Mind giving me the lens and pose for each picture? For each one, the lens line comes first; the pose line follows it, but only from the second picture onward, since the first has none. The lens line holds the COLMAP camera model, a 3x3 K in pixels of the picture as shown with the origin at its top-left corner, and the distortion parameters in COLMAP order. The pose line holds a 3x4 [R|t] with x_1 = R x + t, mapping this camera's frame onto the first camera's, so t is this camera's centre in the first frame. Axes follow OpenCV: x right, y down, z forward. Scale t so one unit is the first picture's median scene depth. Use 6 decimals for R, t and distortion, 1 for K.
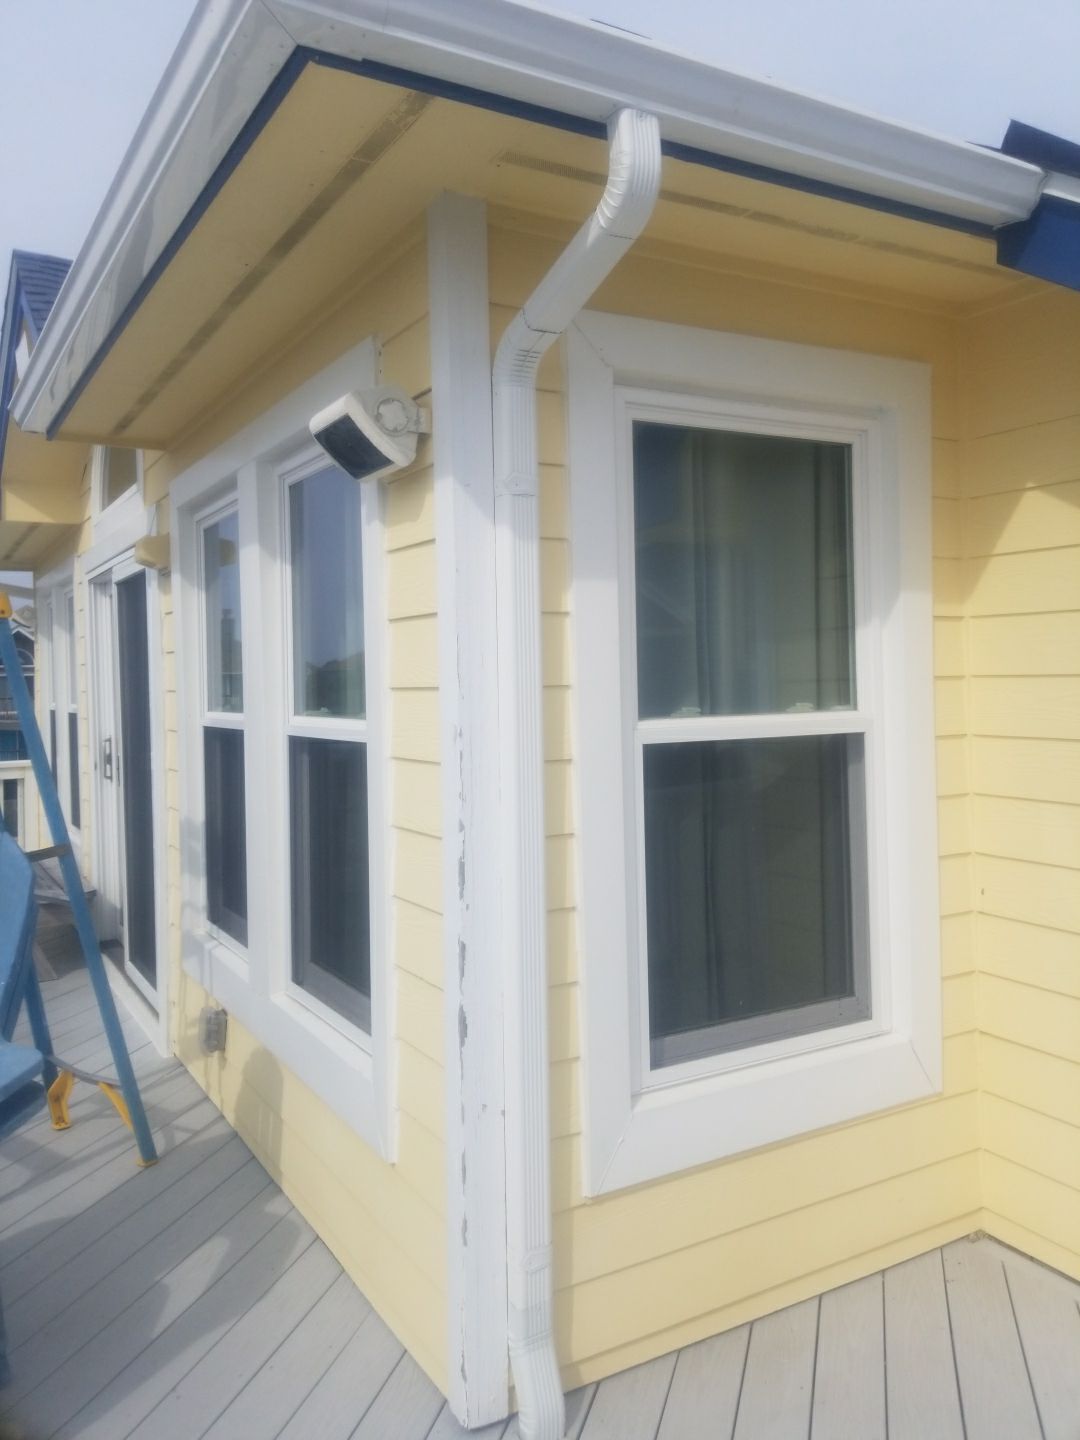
lens RADIAL K [[1129.8, 0, 585.3], [0, 1129.8, 686.8], [0, 0, 1]] dist [0.067993, -0.117422]
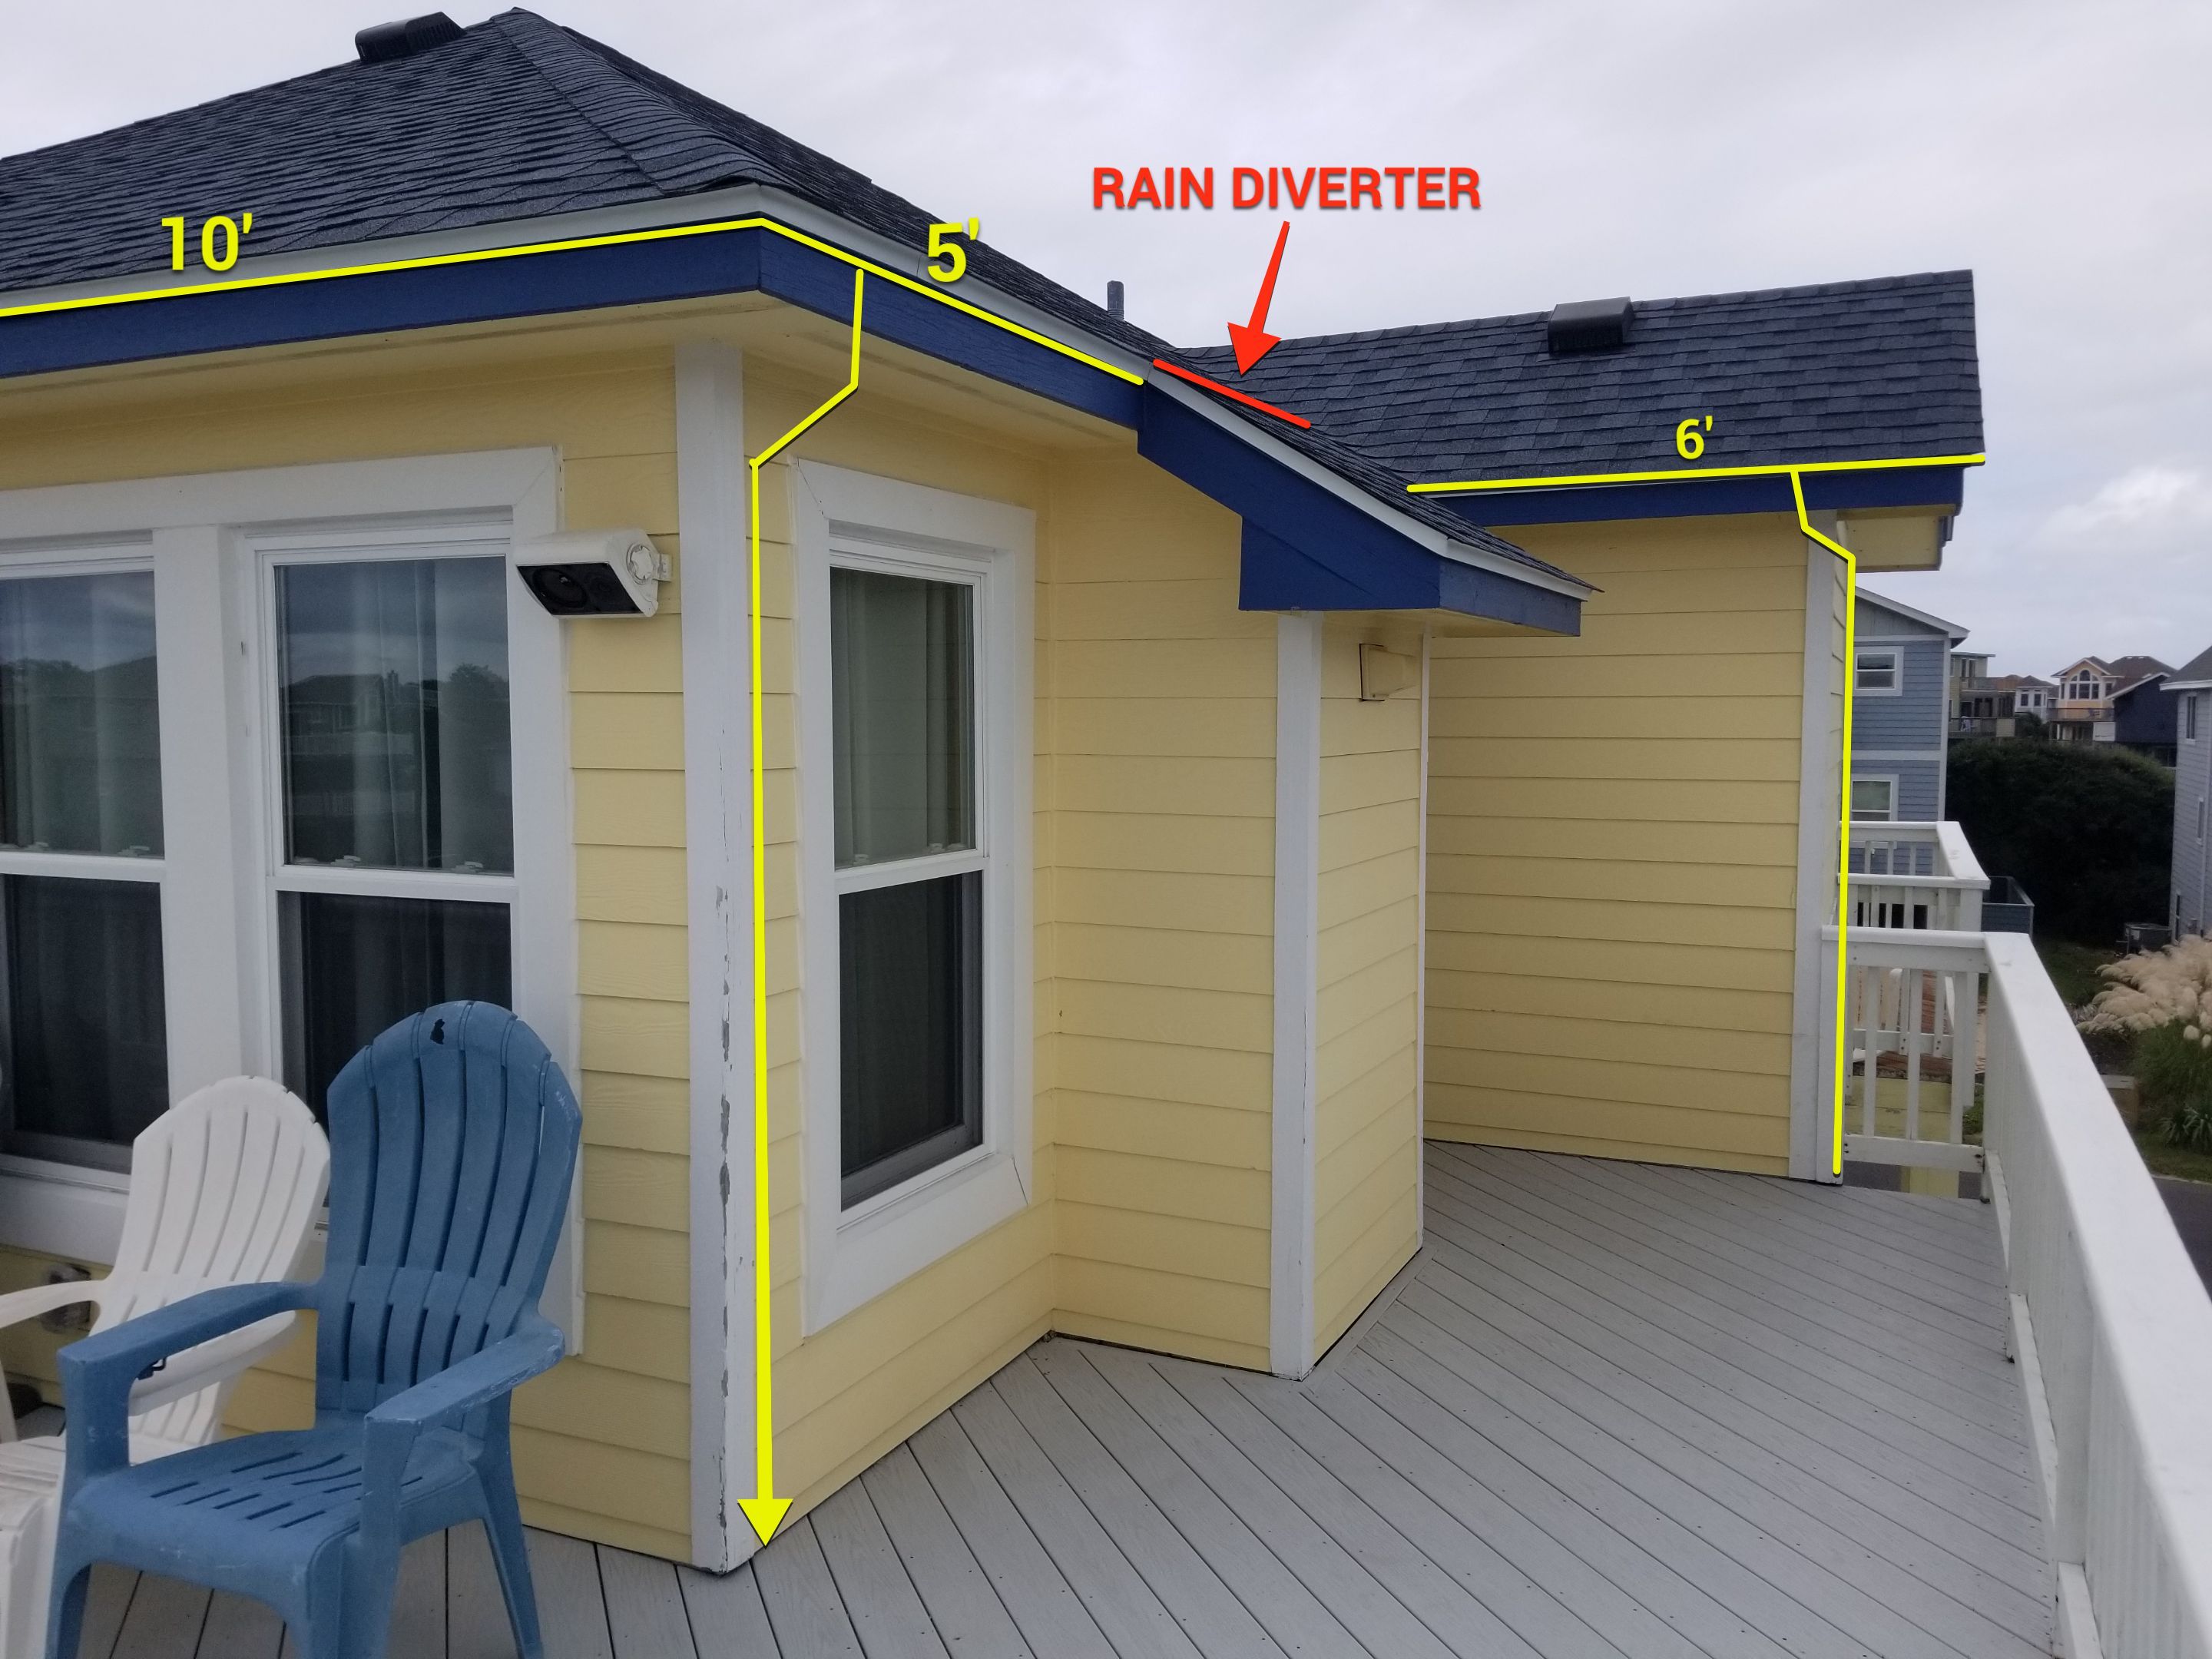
lens RADIAL K [[1735.5, 0, 1099.4], [0, 1735.5, 841.7], [0, 0, 1]] dist [0.067993, -0.117422]
pose [[0.822807, -0.021024, 0.567932, -0.591033], [-0.019002, 0.997739, 0.064464, -0.092964], [-0.568003, -0.063834, 0.820547, -0.366461]]
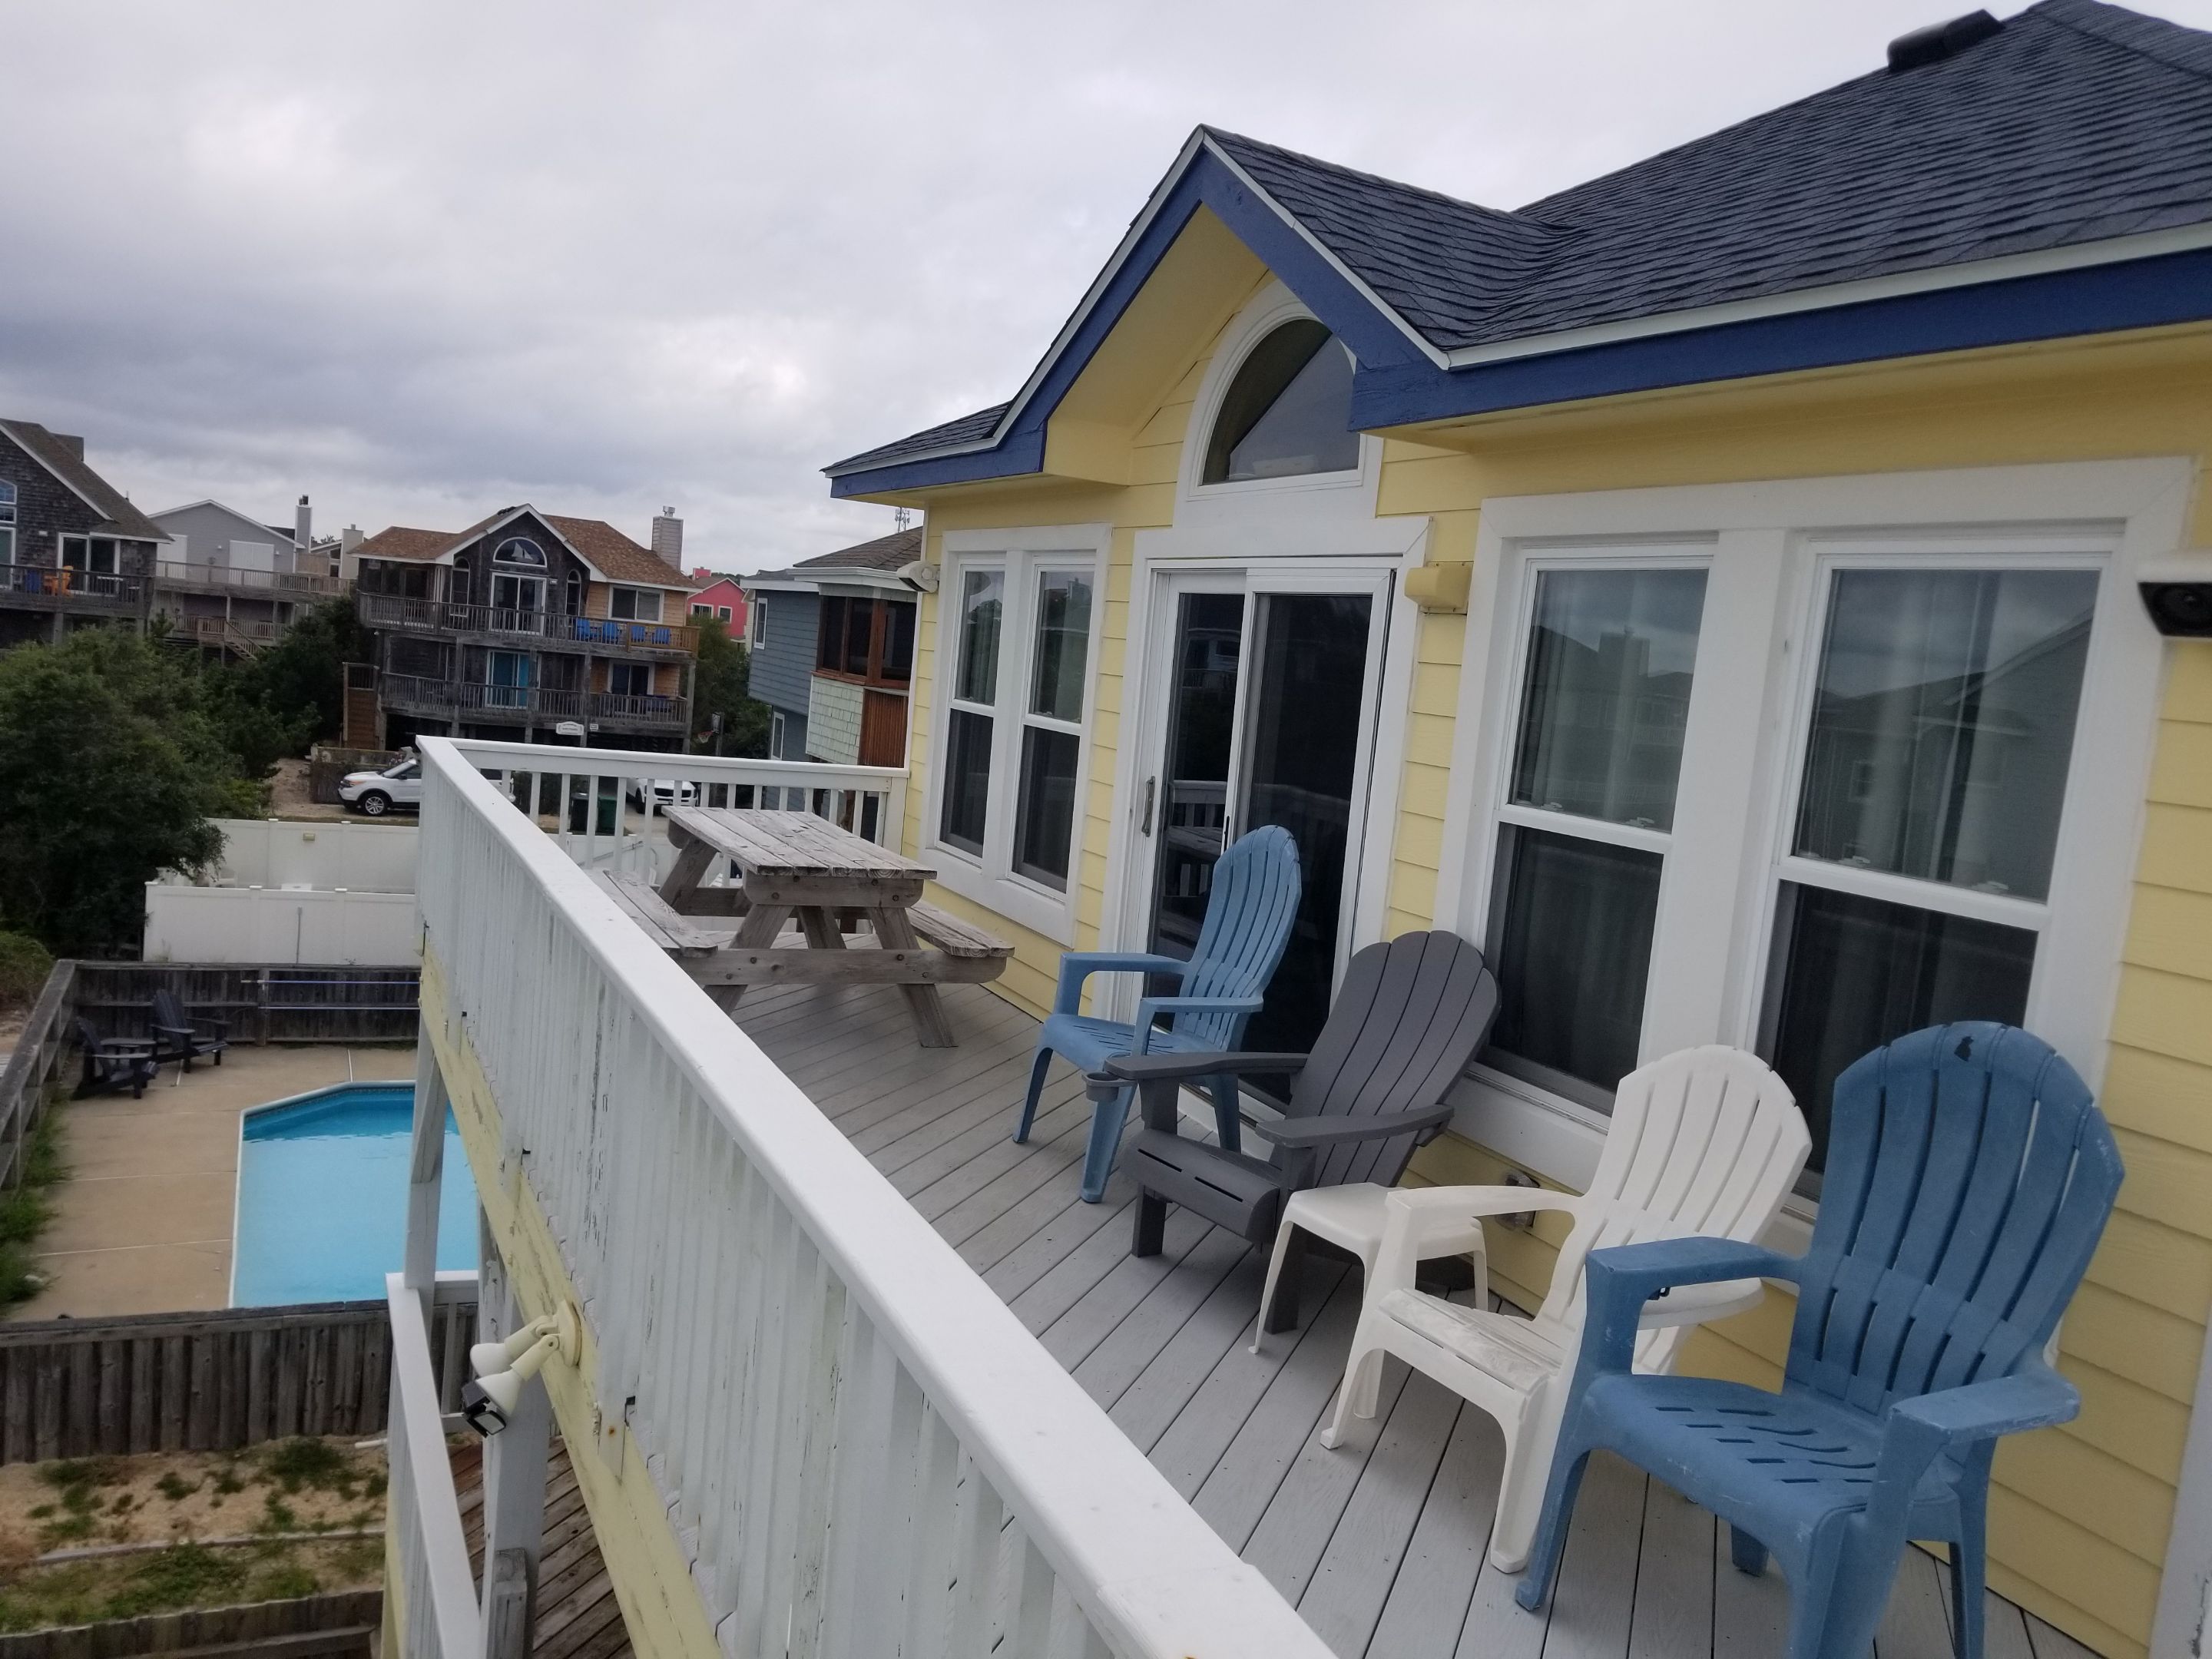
lens RADIAL K [[1735.5, 0, 1125.0], [0, 1735.5, 857.8], [0, 0, 1]] dist [0.067993, -0.117422]
pose [[0.987681, 0.131648, -0.084588, -0.767131], [-0.121123, 0.985431, 0.119392, -0.076085], [0.099073, -0.107676, 0.989237, -0.347168]]
